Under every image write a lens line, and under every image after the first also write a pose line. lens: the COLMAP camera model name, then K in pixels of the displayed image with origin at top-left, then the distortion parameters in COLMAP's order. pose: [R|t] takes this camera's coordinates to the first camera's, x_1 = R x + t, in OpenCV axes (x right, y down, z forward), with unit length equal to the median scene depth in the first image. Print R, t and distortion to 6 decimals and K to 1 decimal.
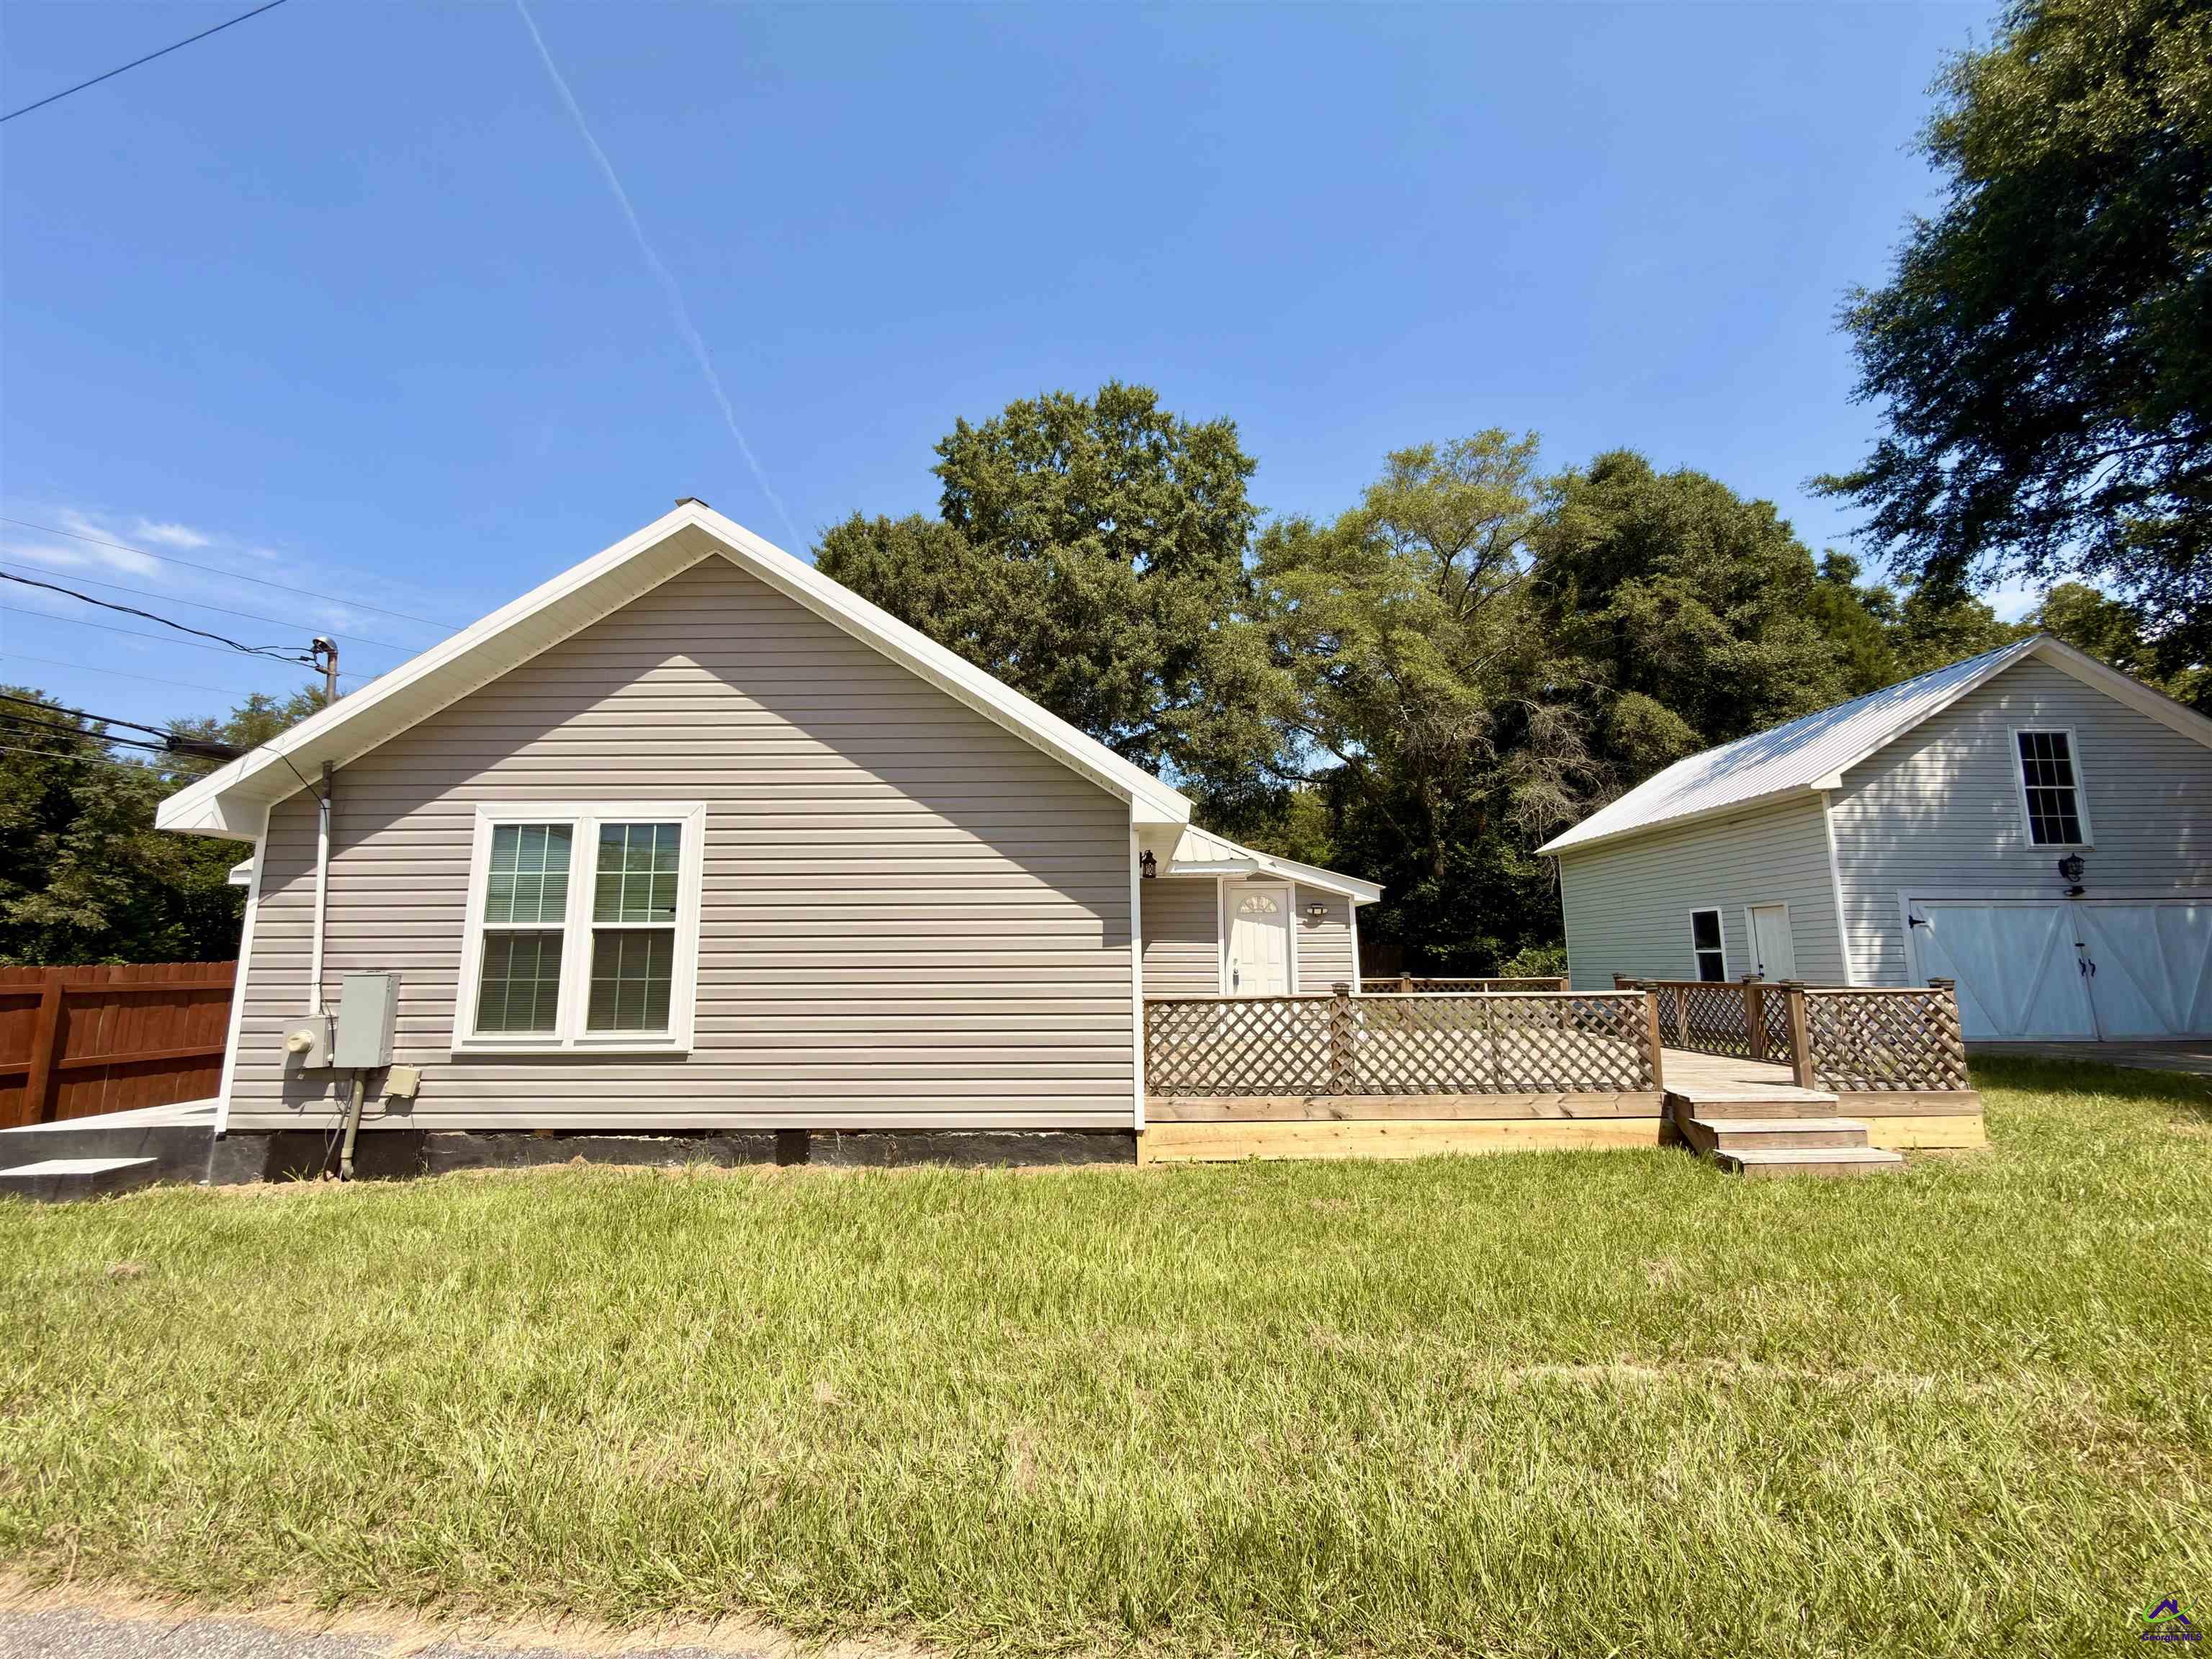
lens RADIAL K [[880.1, 0, 1116.5], [0, 880.1, 834.3], [0, 0, 1]] dist [0.002411, 0.000127]
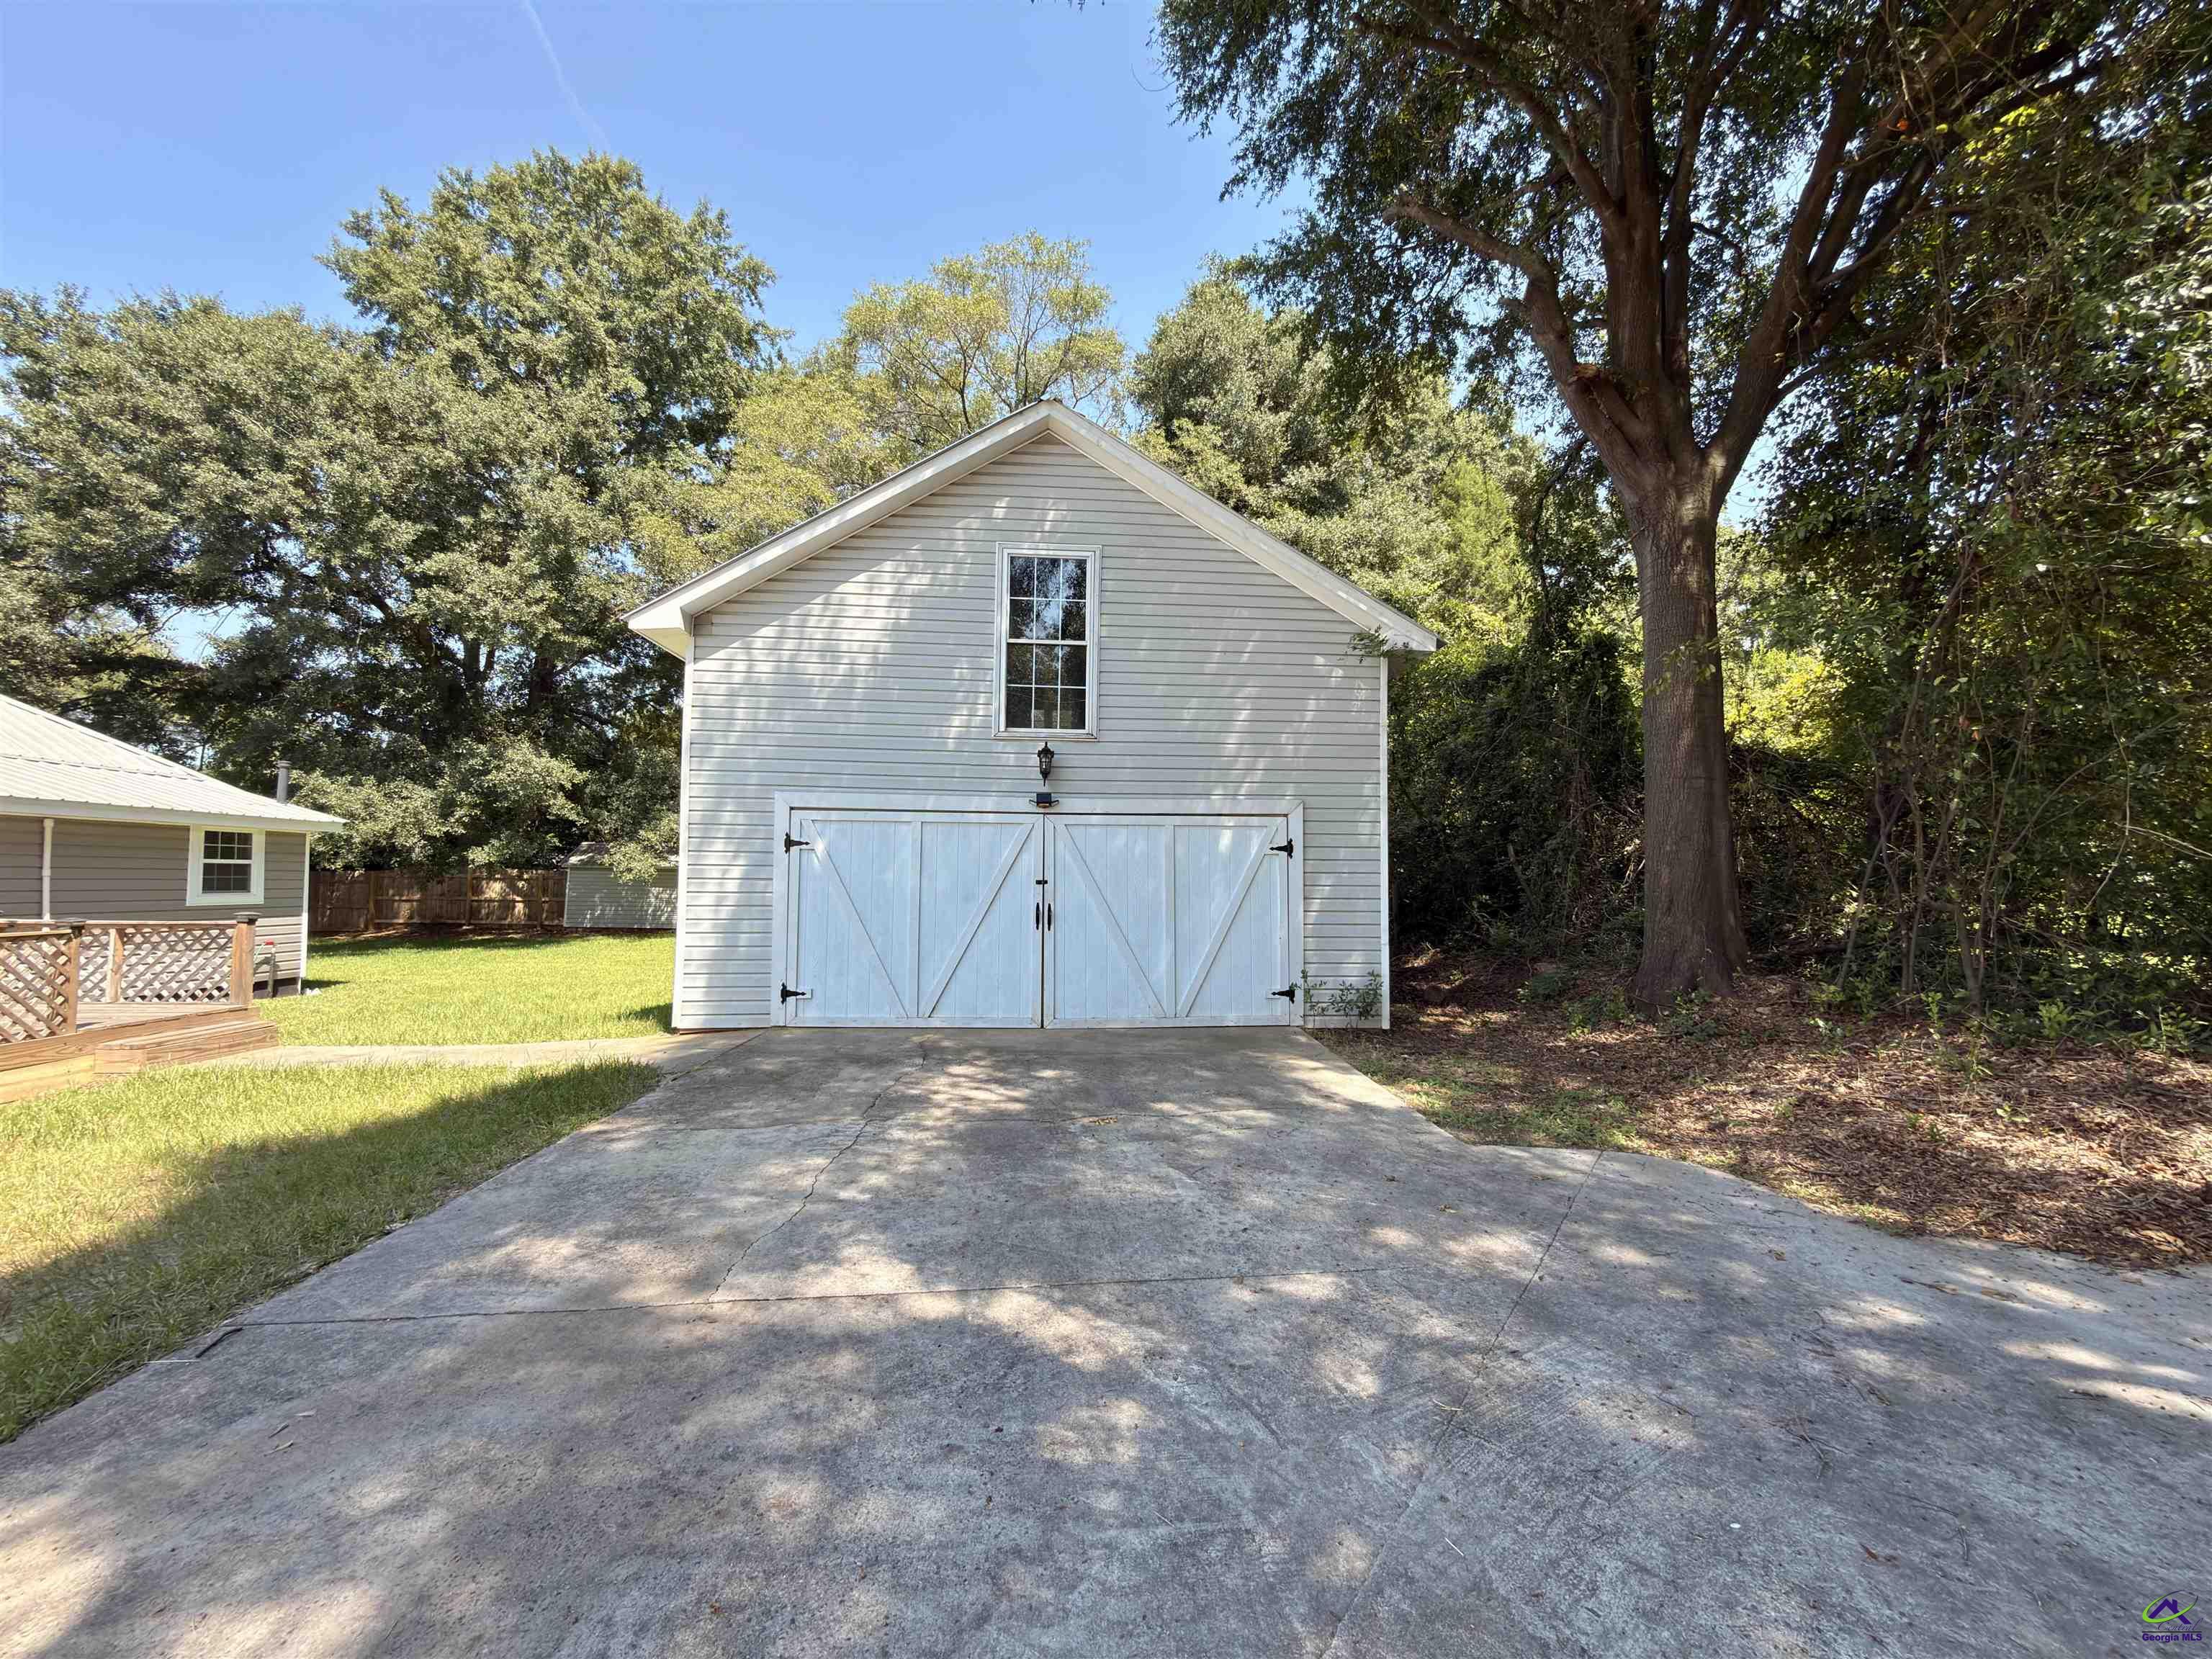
lens RADIAL K [[877.5, 0, 1102.2], [0, 877.5, 836.2], [0, 0, 1]] dist [0.000354, -0.000385]
pose [[0.998105, 0.018284, 0.058747, 1.068682], [-0.023744, 0.995324, 0.093627, 0.028071], [-0.056760, -0.094844, 0.993873, 0.341544]]
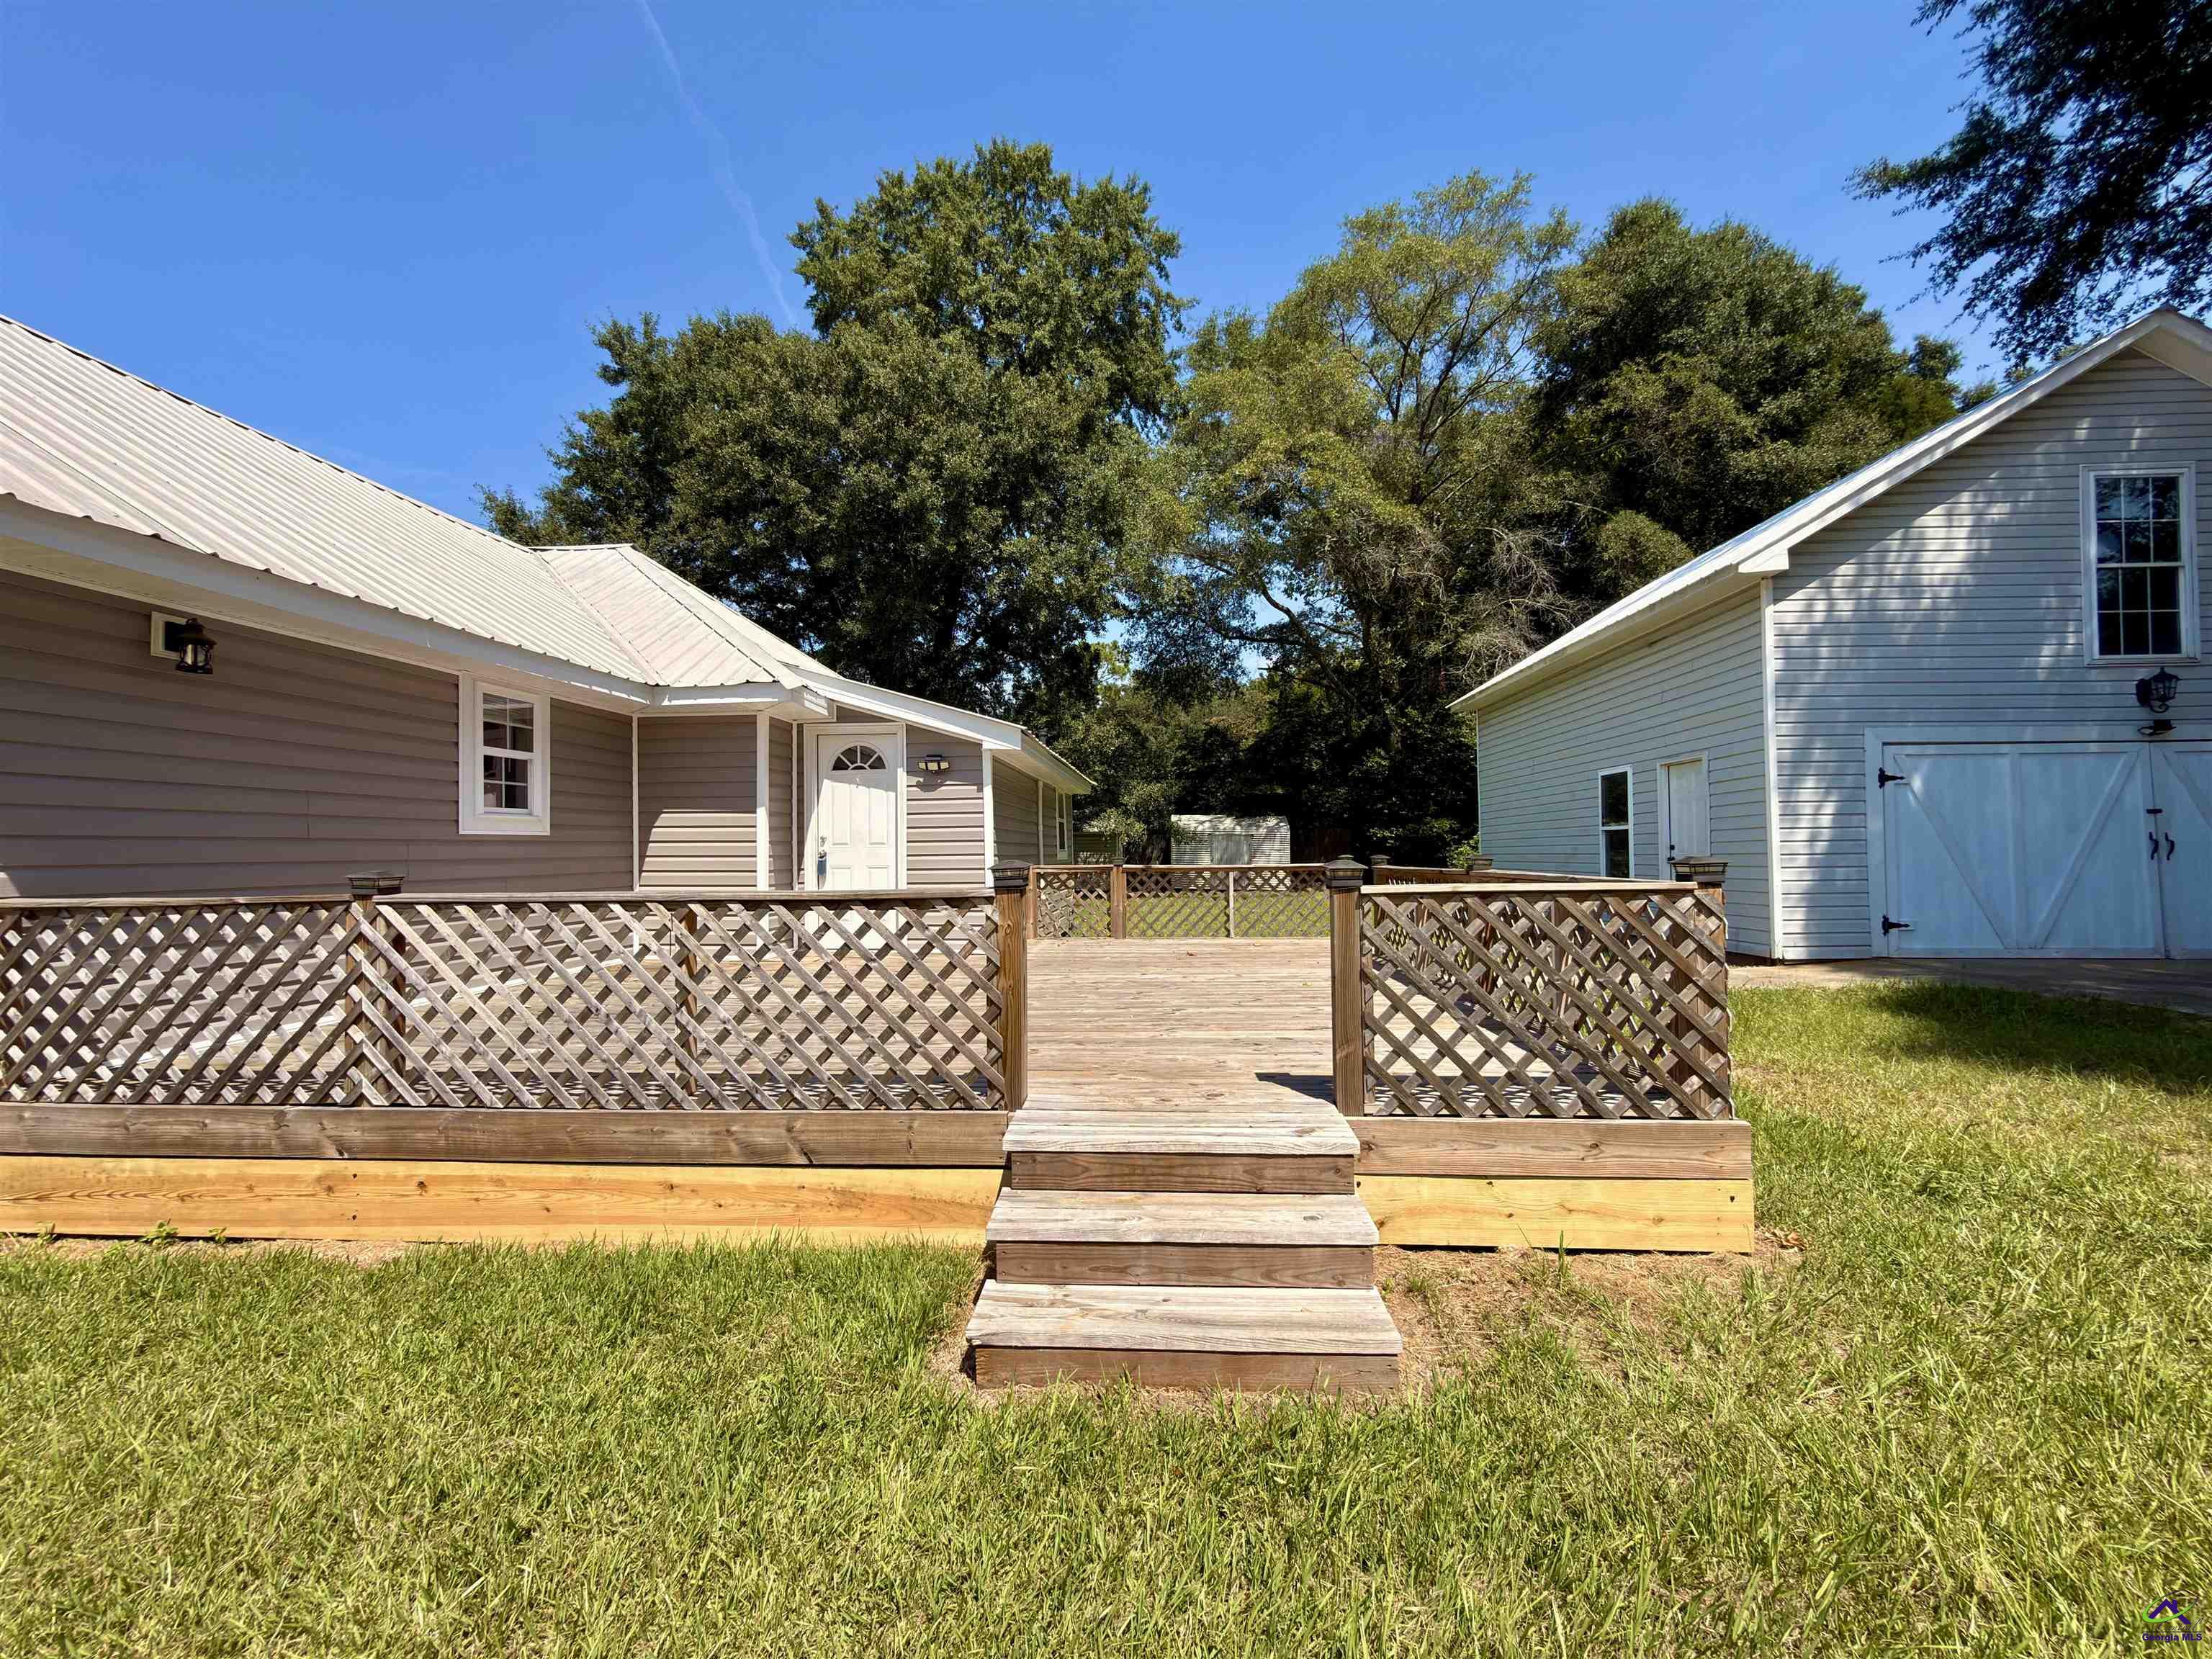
lens RADIAL K [[884.7, 0, 1107.0], [0, 884.7, 837.5], [0, 0, 1]] dist [-0.003821, 0.000895]
pose [[0.997849, -0.004437, -0.065404, 0.359455], [0.012711, 0.991869, 0.126627, 0.051685], [0.064310, -0.127186, 0.989792, 0.302037]]
